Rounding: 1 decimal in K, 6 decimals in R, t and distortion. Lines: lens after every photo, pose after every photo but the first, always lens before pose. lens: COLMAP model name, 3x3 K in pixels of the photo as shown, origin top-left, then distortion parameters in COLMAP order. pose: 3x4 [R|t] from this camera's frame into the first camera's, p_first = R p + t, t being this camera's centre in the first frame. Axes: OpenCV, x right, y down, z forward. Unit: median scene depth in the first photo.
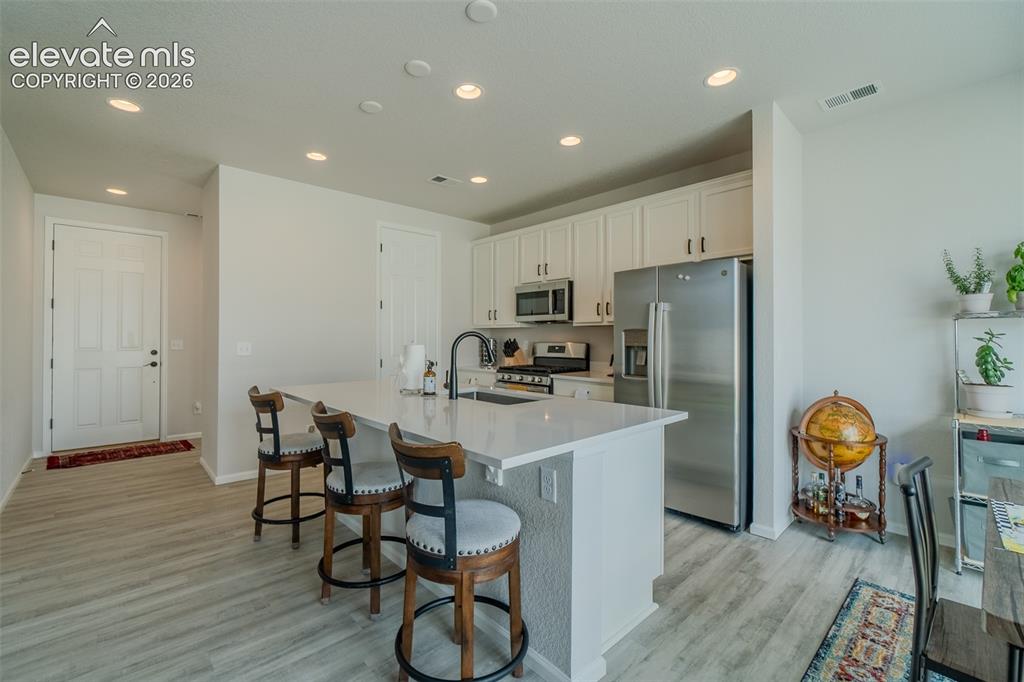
lens RADIAL K [[440.2, 0, 506.9], [0, 440.2, 336.2], [0, 0, 1]] dist [-0.000045, -0.000006]
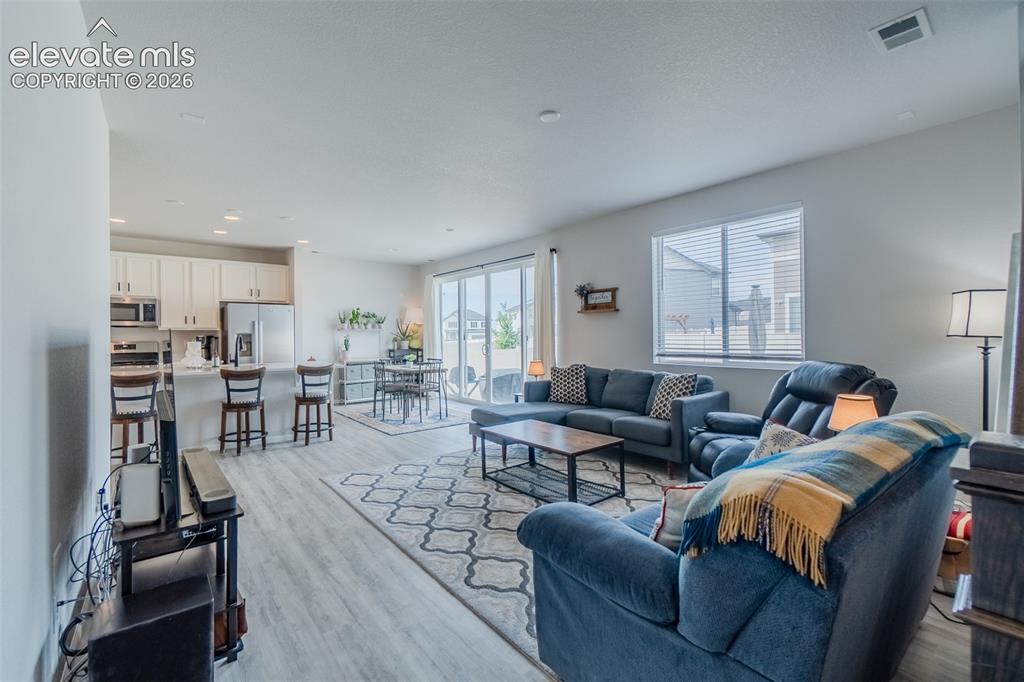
lens RADIAL K [[440.2, 0, 506.9], [0, 440.2, 336.2], [0, 0, 1]] dist [-0.000045, -0.000006]
pose [[0.069555, -0.005430, 0.997563, -1.455102], [0.004845, 0.999975, 0.005105, -0.005589], [-0.997566, 0.004478, 0.069580, -0.302466]]
